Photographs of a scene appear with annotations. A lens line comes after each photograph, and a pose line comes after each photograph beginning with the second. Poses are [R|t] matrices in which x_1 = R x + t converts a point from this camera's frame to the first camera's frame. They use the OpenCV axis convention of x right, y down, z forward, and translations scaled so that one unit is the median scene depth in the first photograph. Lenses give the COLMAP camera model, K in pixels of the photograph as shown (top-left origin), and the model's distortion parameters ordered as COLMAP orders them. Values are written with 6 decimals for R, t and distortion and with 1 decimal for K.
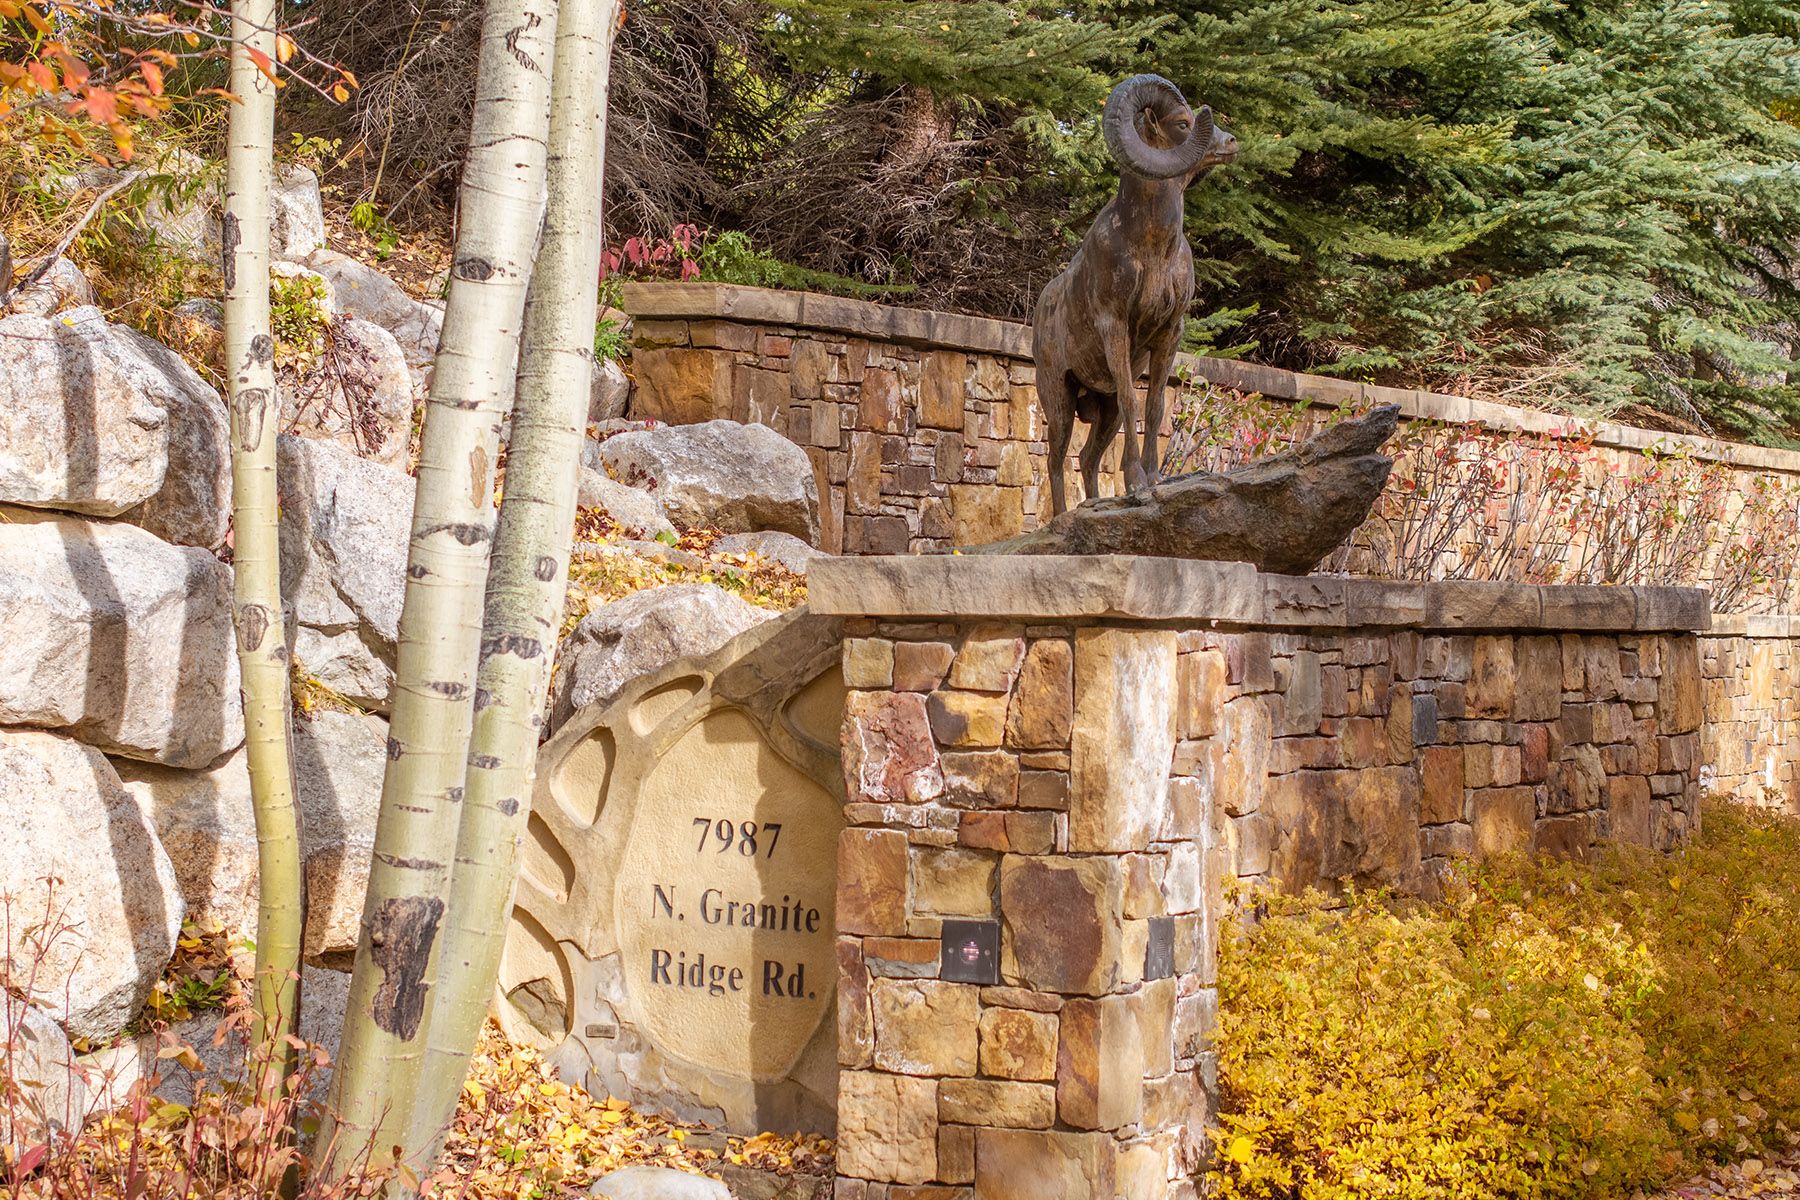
lens RADIAL K [[3619.9, 0, 900.9], [0, 3619.9, 600.2], [0, 0, 1]] dist [-0.091100, 0.000000]
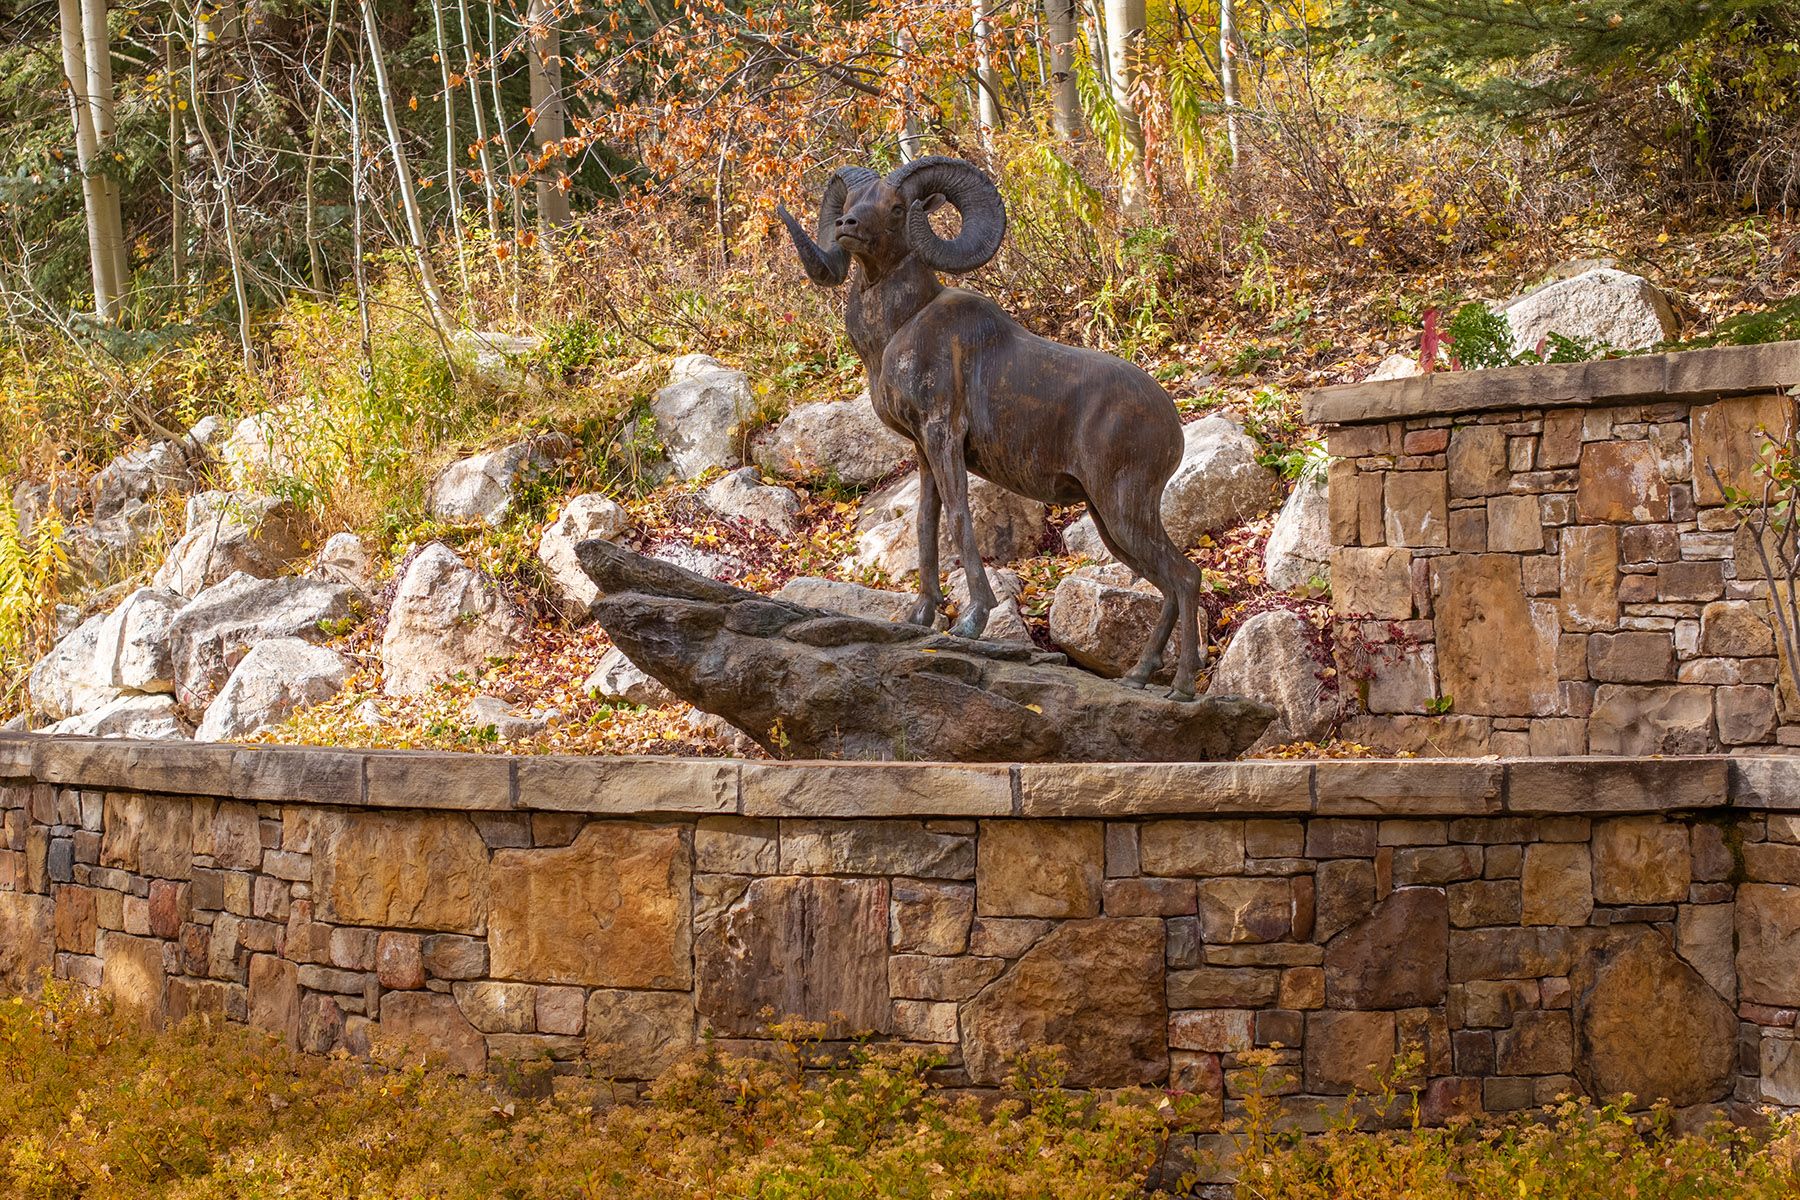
lens RADIAL K [[3619.9, 0, 900.9], [0, 3619.9, 600.4], [0, 0, 1]] dist [-0.091100, 0.000000]
pose [[-0.386821, -0.009237, -0.922109, 0.782719], [0.013078, 0.999794, -0.015501, -0.020773], [0.922062, -0.018056, -0.386620, 1.191330]]
